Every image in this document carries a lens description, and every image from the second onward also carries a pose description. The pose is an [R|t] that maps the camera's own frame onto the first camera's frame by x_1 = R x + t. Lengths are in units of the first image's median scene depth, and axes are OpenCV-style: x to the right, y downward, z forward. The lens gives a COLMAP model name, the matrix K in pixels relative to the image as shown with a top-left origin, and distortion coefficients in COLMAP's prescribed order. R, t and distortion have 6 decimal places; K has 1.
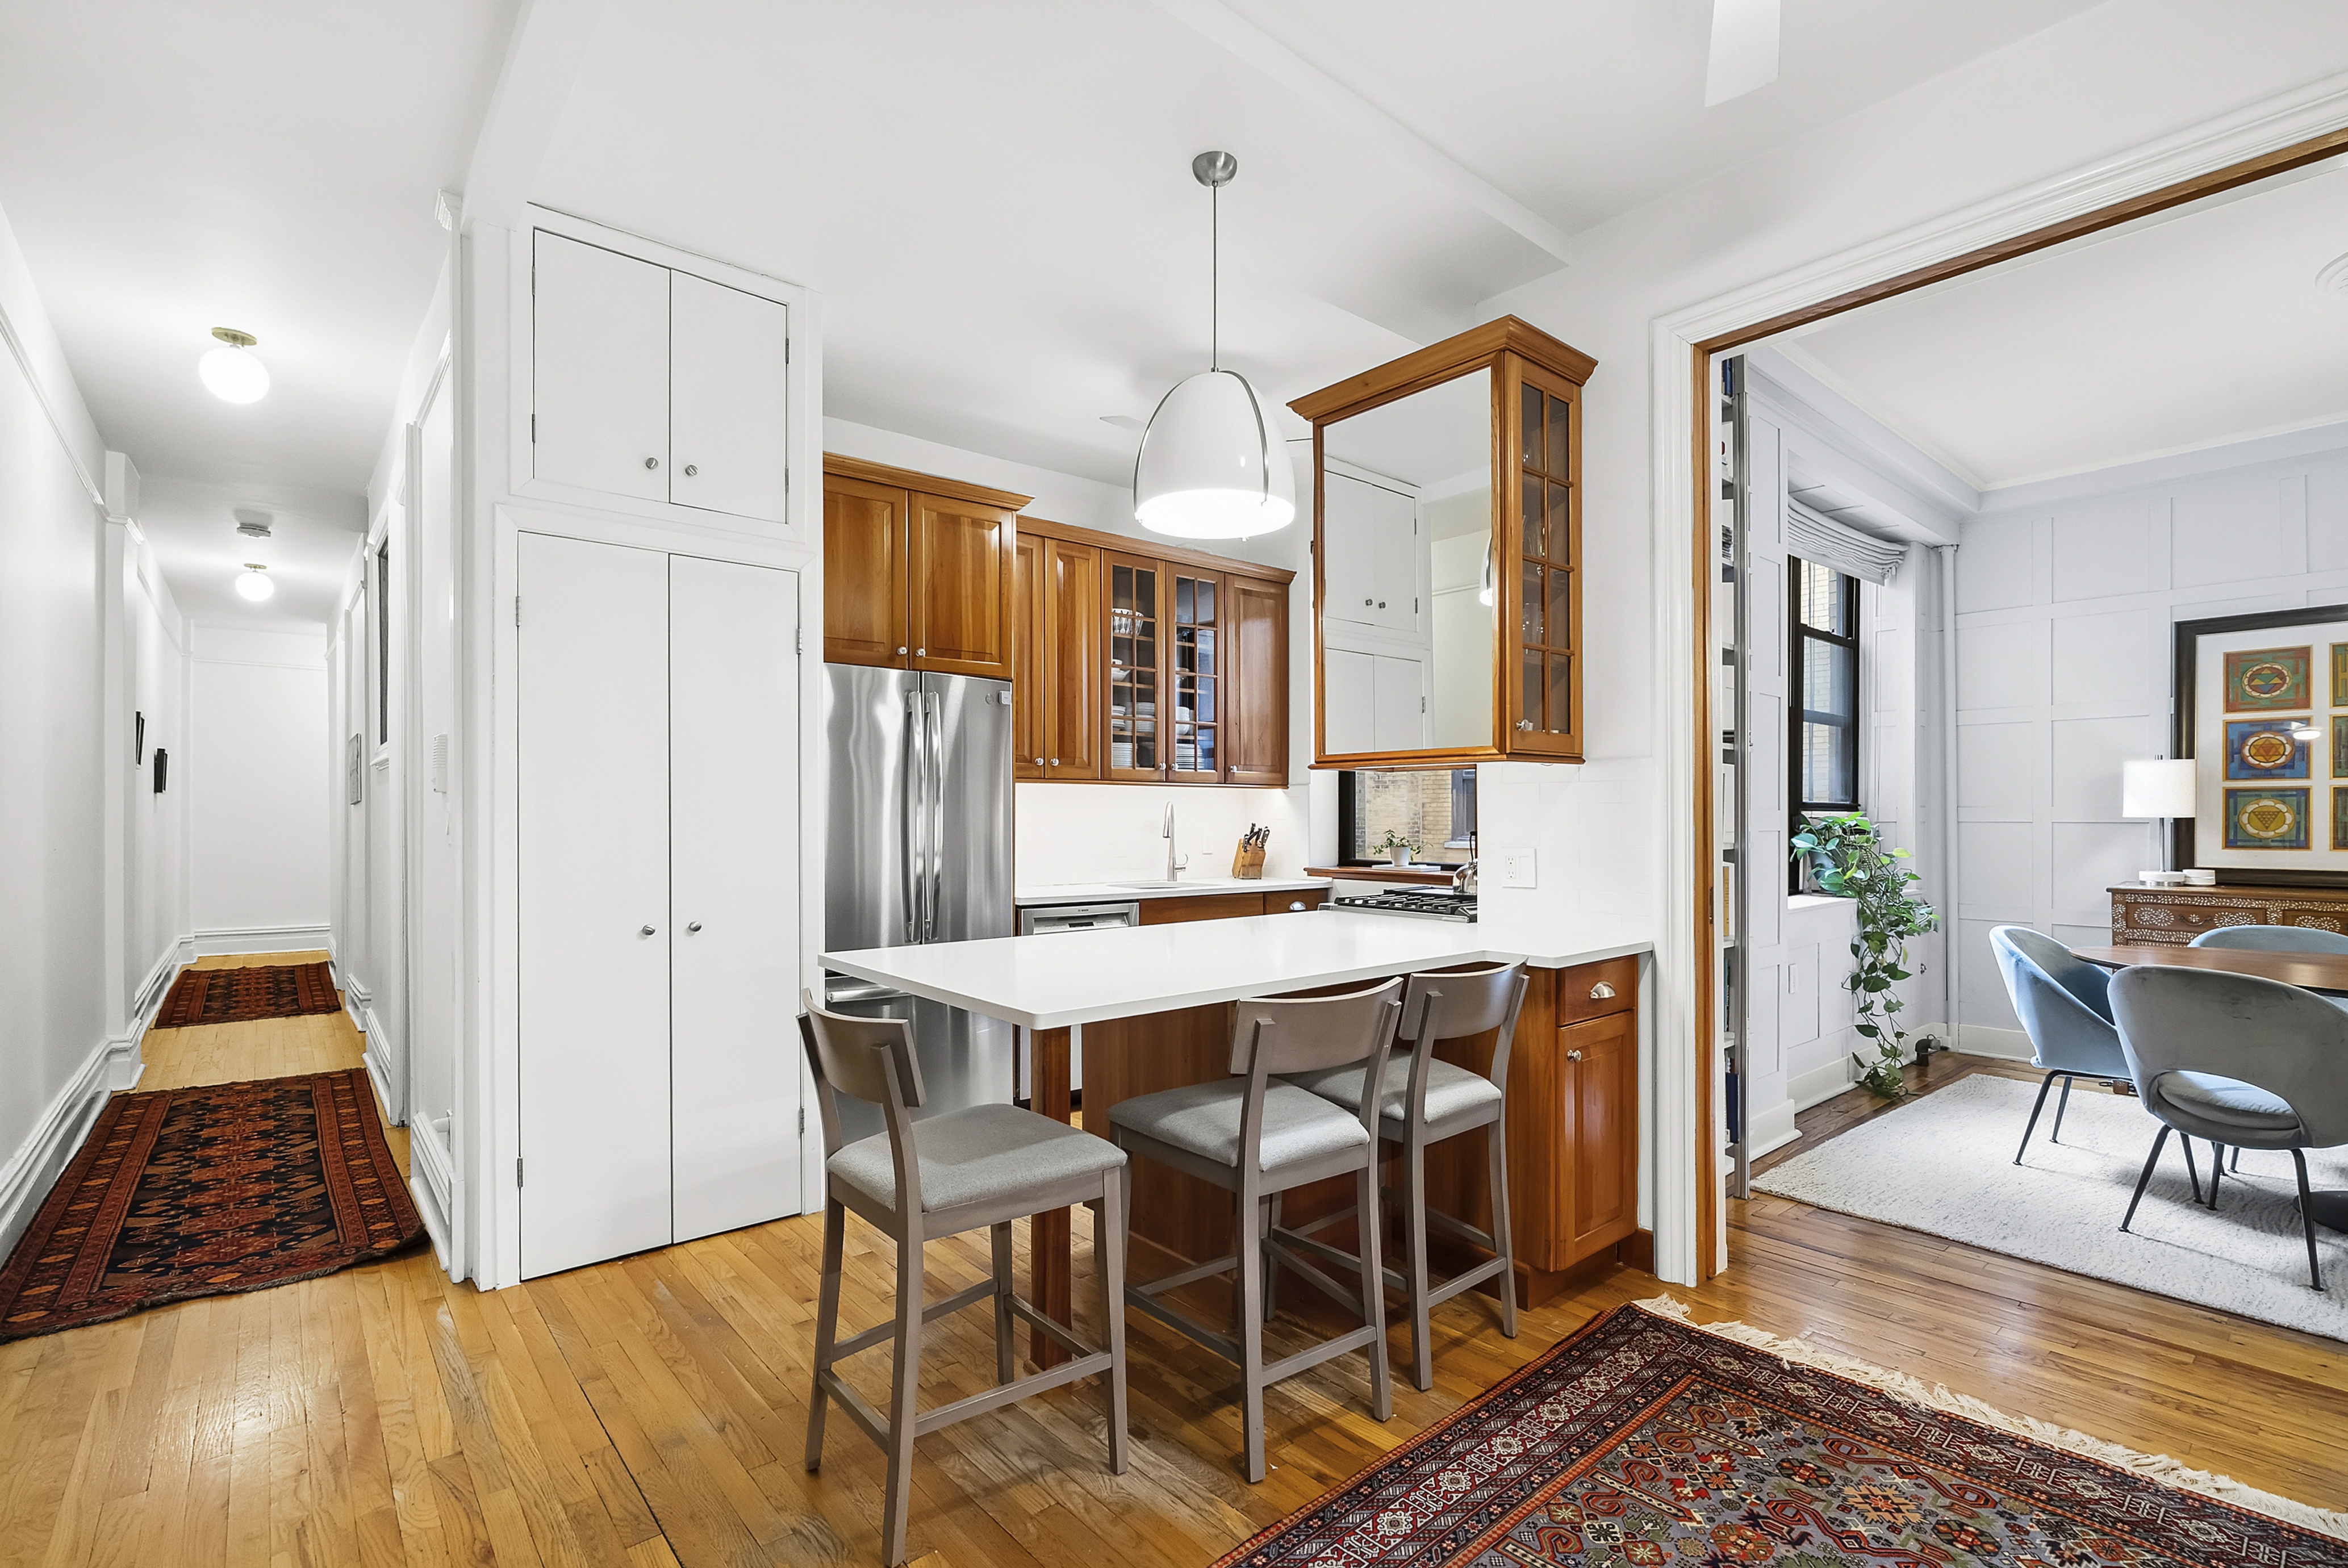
lens RADIAL K [[1069.0, 0, 1181.3], [0, 1069.0, 809.7], [0, 0, 1]] dist [-0.003666, 0.000744]
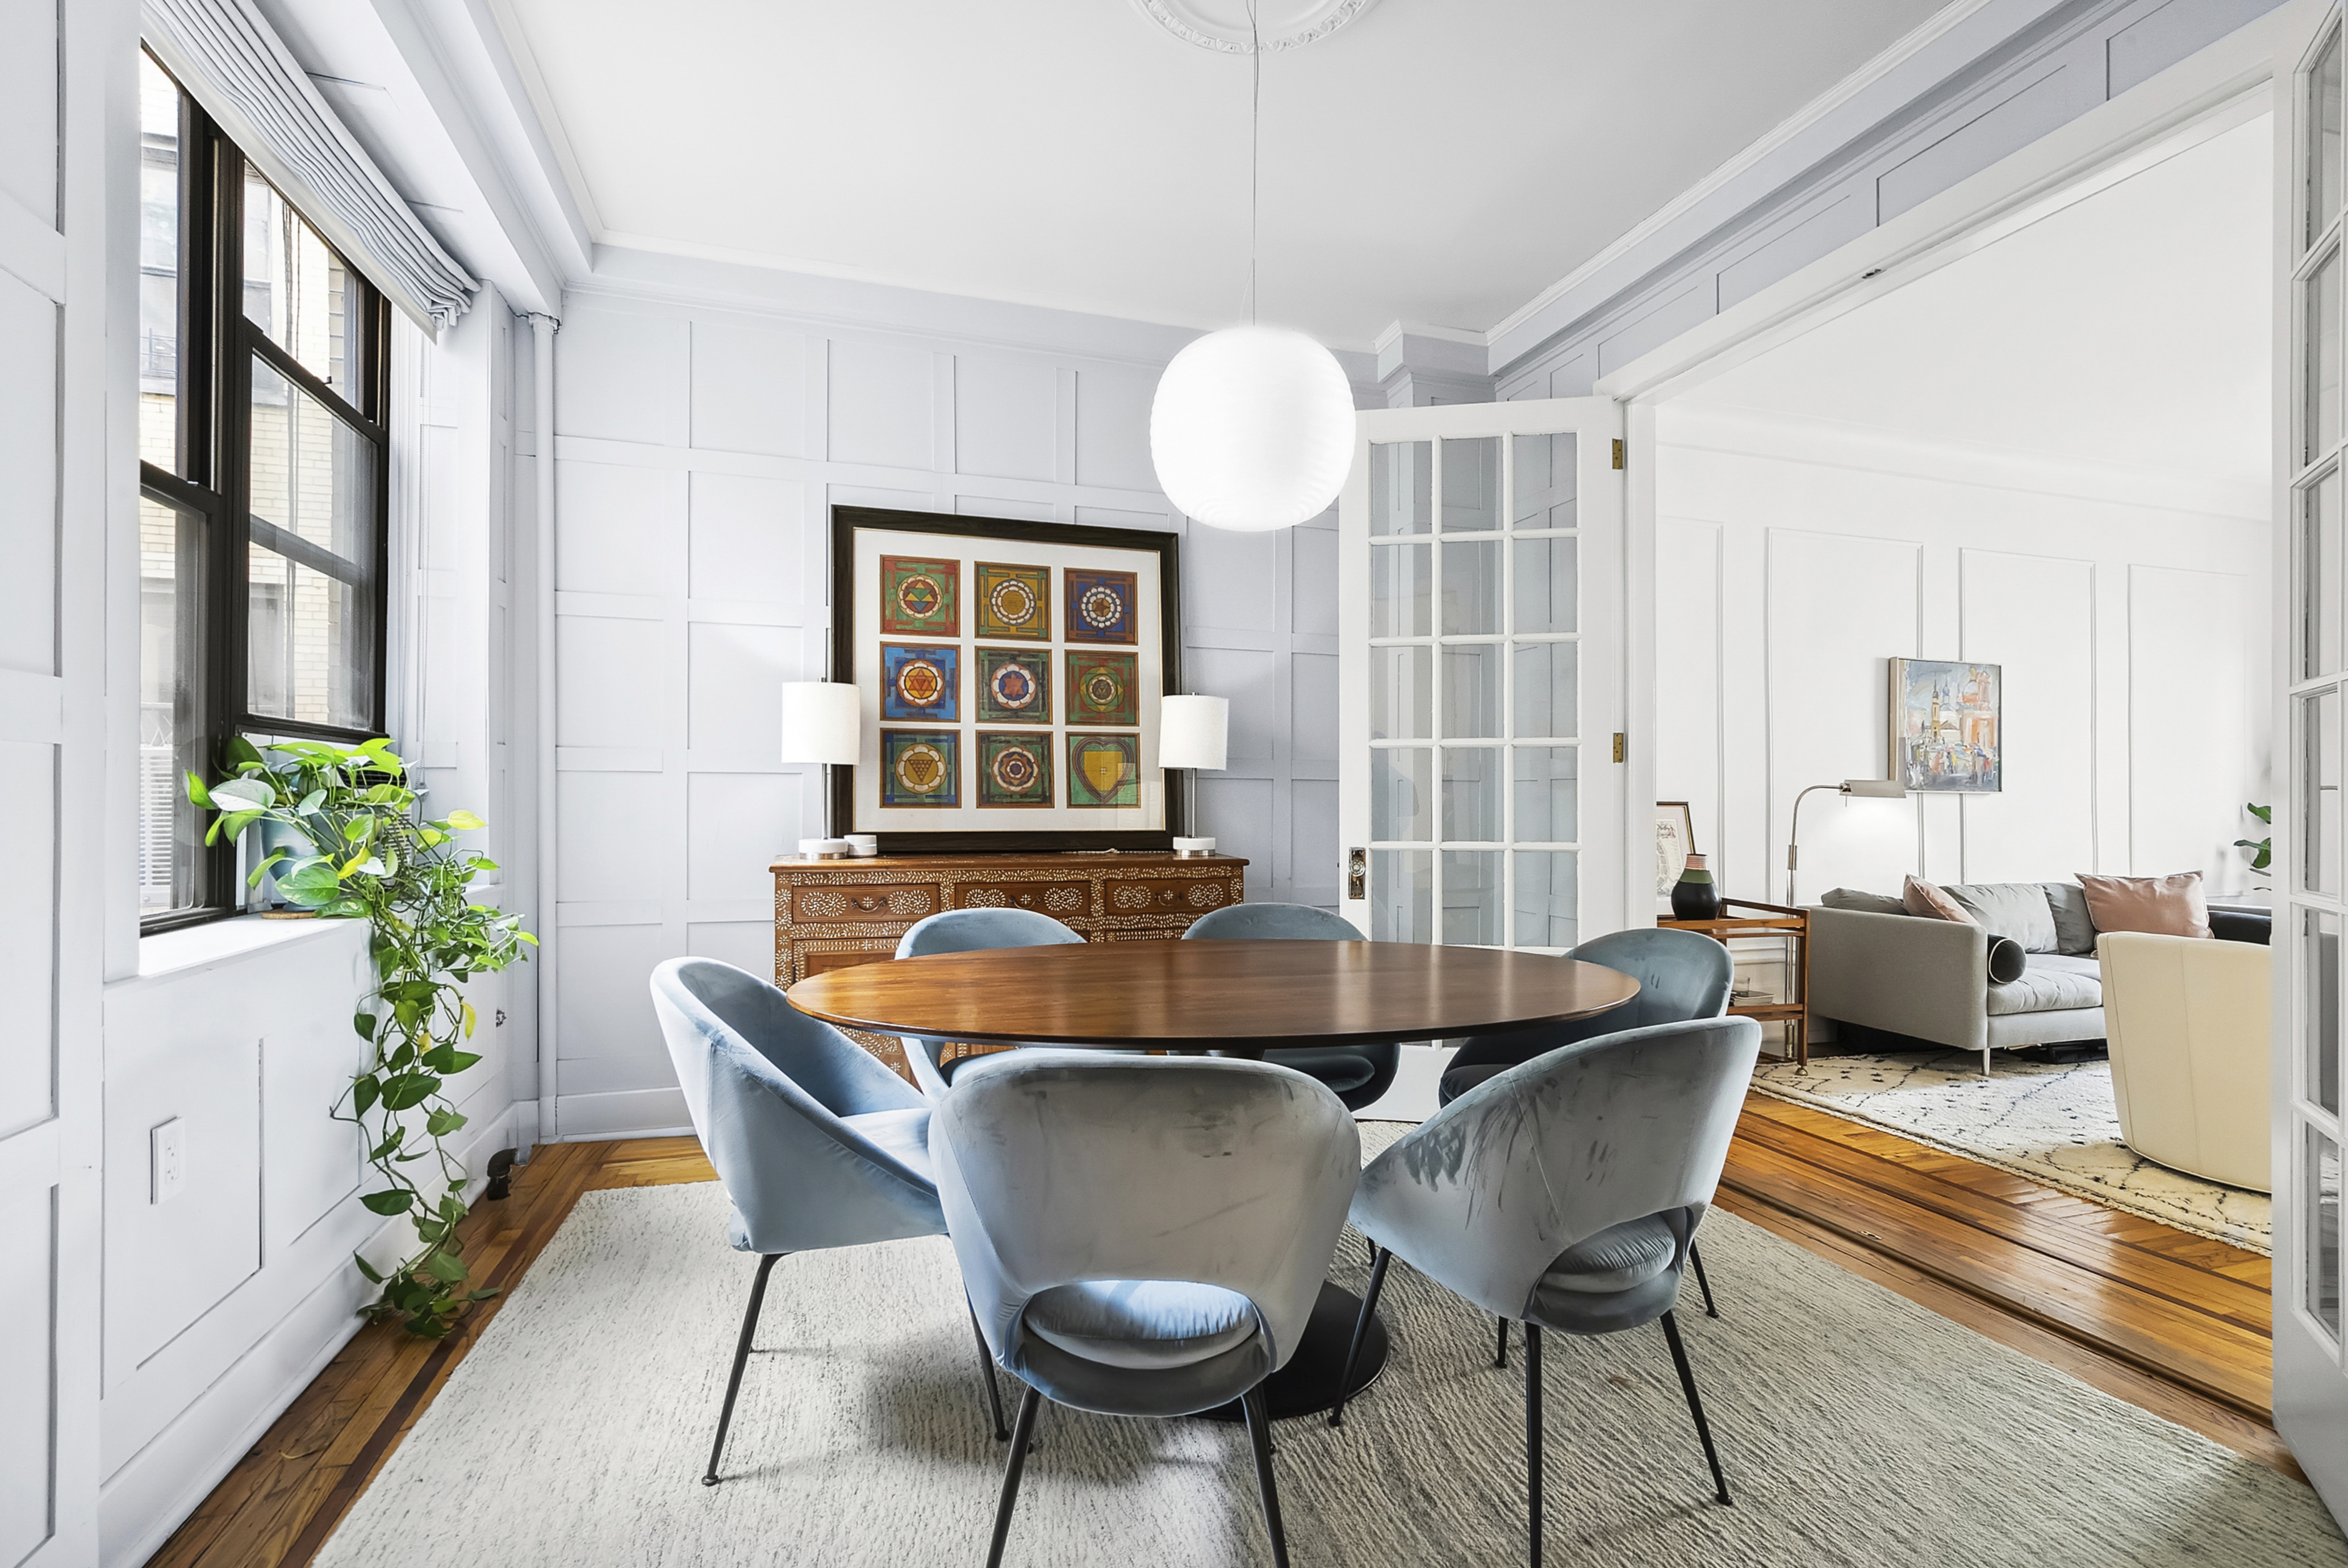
lens RADIAL K [[1069.0, 0, 1181.3], [0, 1069.0, 809.7], [0, 0, 1]] dist [-0.003666, 0.000744]
pose [[0.378866, -0.006630, 0.925428, 0.335467], [-0.010524, 0.999879, 0.011472, 0.026589], [-0.925392, -0.014085, 0.378750, 0.493351]]
